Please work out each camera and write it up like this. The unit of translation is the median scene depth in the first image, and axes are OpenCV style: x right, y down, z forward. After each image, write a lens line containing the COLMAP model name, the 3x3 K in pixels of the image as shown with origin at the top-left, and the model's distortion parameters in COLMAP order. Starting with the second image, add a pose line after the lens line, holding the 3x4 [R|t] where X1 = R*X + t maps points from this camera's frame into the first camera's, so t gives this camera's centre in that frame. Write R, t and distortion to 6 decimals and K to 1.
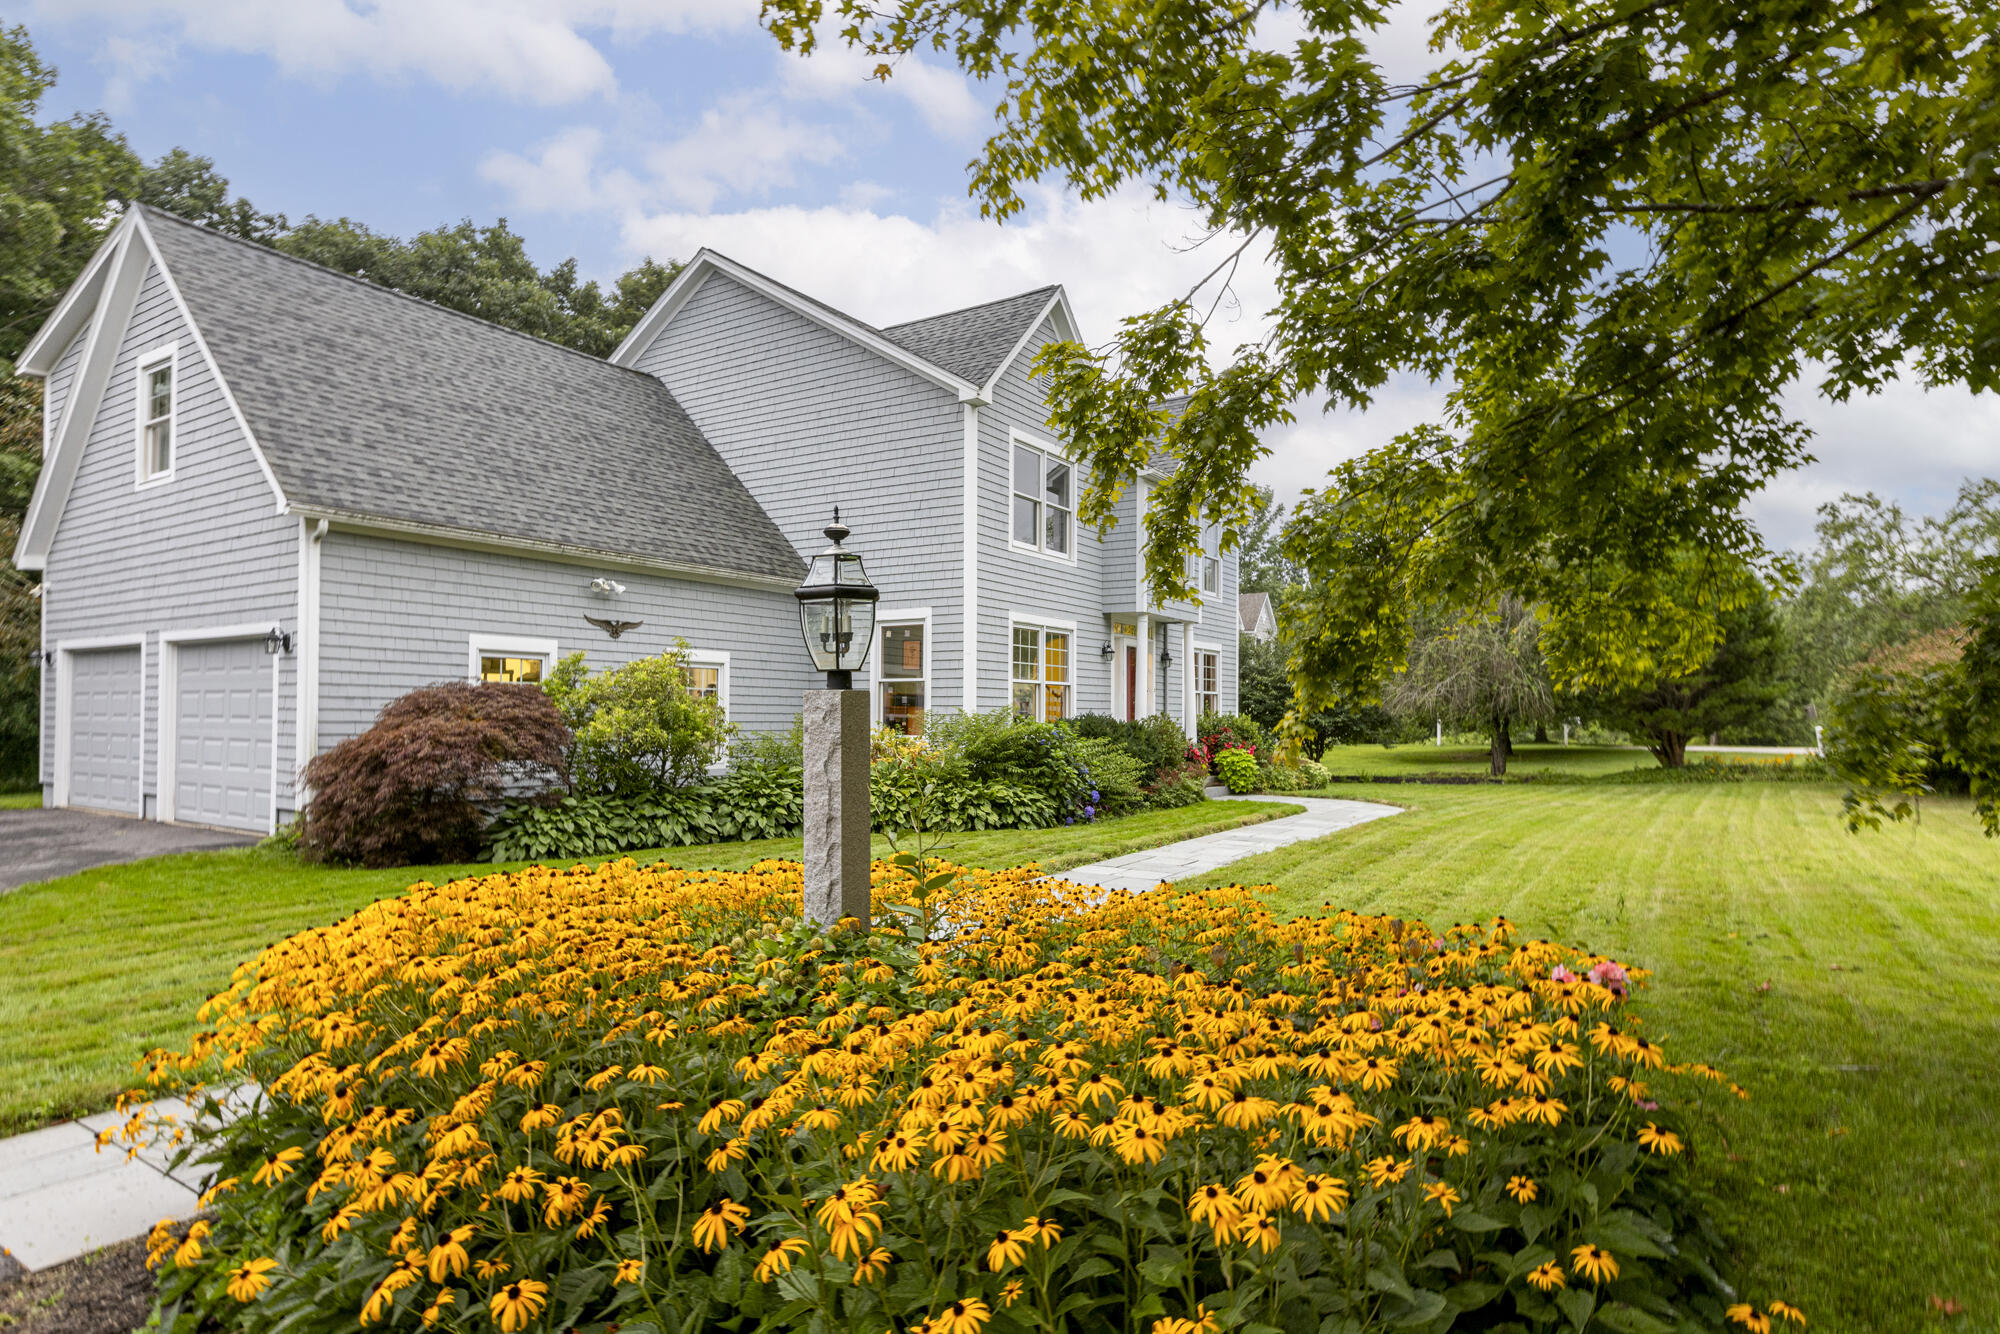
lens RADIAL K [[1086.9, 0, 1000.0], [0, 1086.9, 667.0], [0, 0, 1]] dist [0.001211, -0.000002]
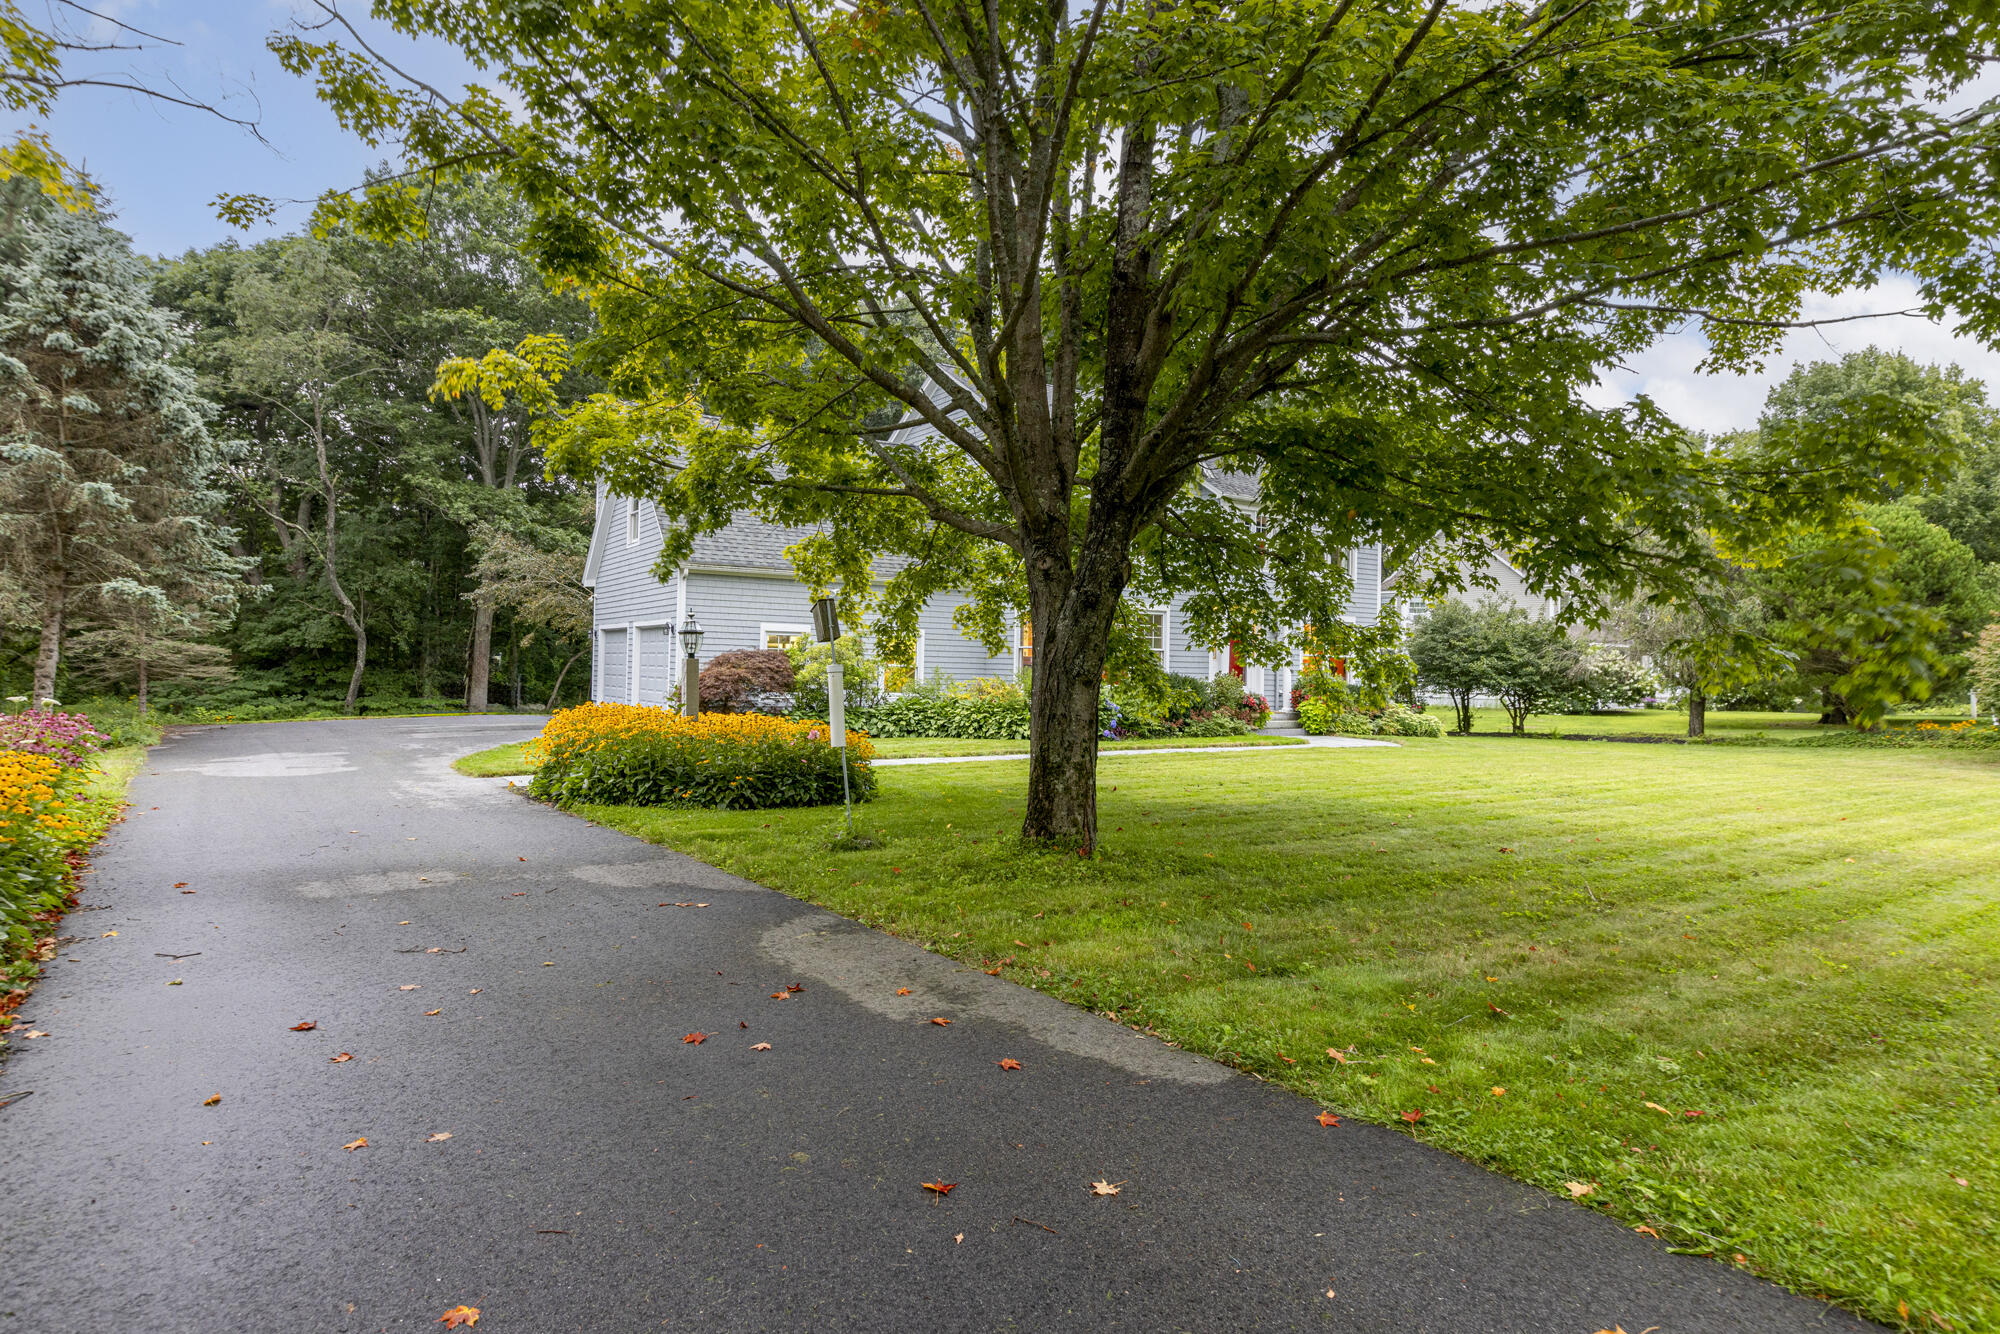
lens RADIAL K [[1086.9, 0, 1000.0], [0, 1086.9, 667.0], [0, 0, 1]] dist [0.001211, -0.000002]
pose [[0.913628, 0.013714, -0.406319, 0.640136], [0.002623, 0.999211, 0.039623, -0.027296], [0.406542, -0.037267, 0.912872, -0.534333]]
